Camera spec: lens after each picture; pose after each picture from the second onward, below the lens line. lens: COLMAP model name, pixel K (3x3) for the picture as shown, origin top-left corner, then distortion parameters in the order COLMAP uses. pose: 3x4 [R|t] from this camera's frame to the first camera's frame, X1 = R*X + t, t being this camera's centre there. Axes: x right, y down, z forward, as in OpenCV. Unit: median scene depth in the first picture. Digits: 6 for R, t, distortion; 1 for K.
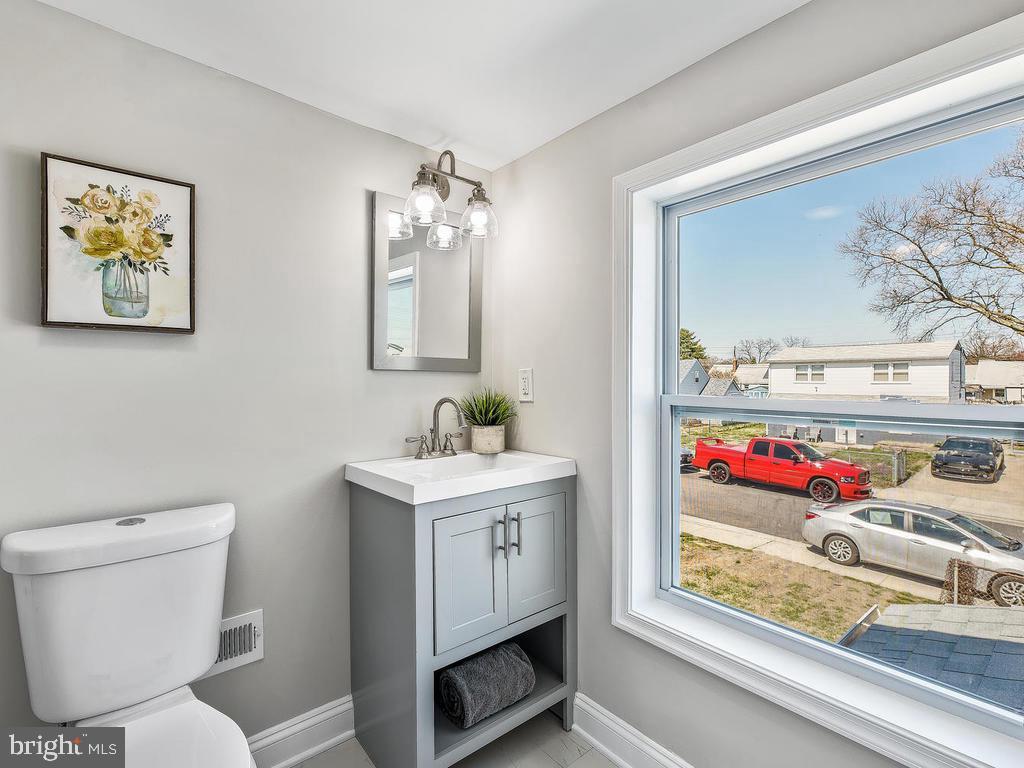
lens RADIAL K [[486.7, 0, 514.7], [0, 486.7, 382.2], [0, 0, 1]] dist [-0.000127, -0.001147]
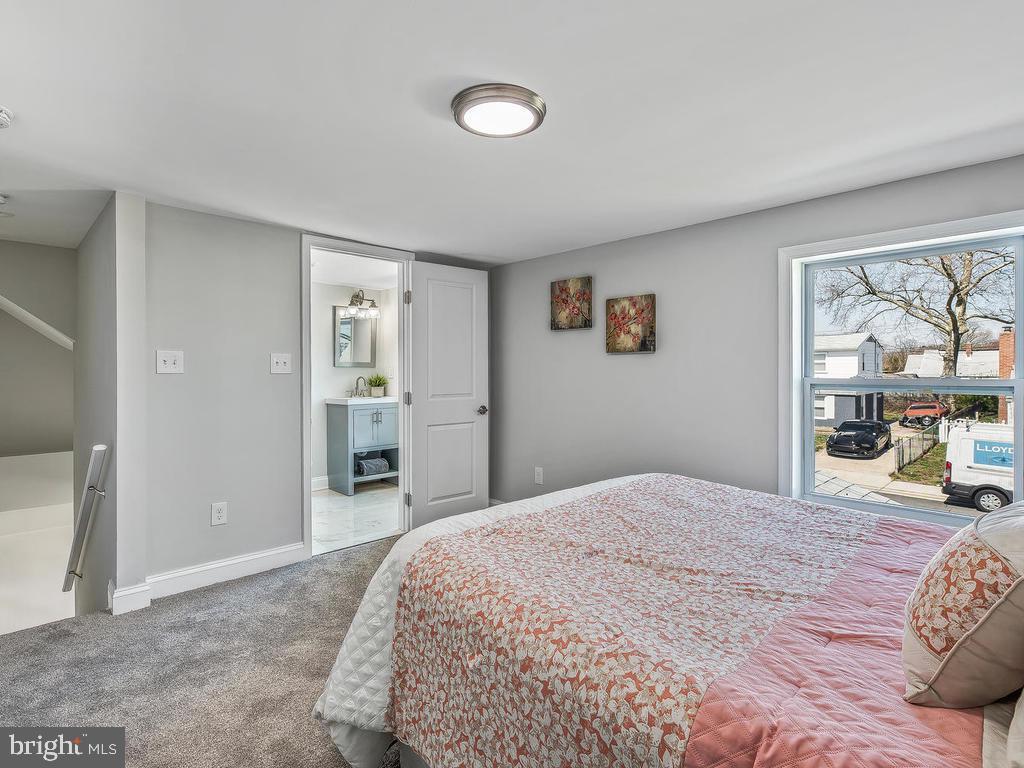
lens RADIAL K [[498.6, 0, 498.4], [0, 498.6, 370.5], [0, 0, 1]] dist [0.000524, -0.000185]
pose [[0.998414, -0.001002, 0.056293, 0.442904], [0.001219, 0.999992, -0.003822, 0.007261], [-0.056289, 0.003884, 0.998407, -1.747102]]
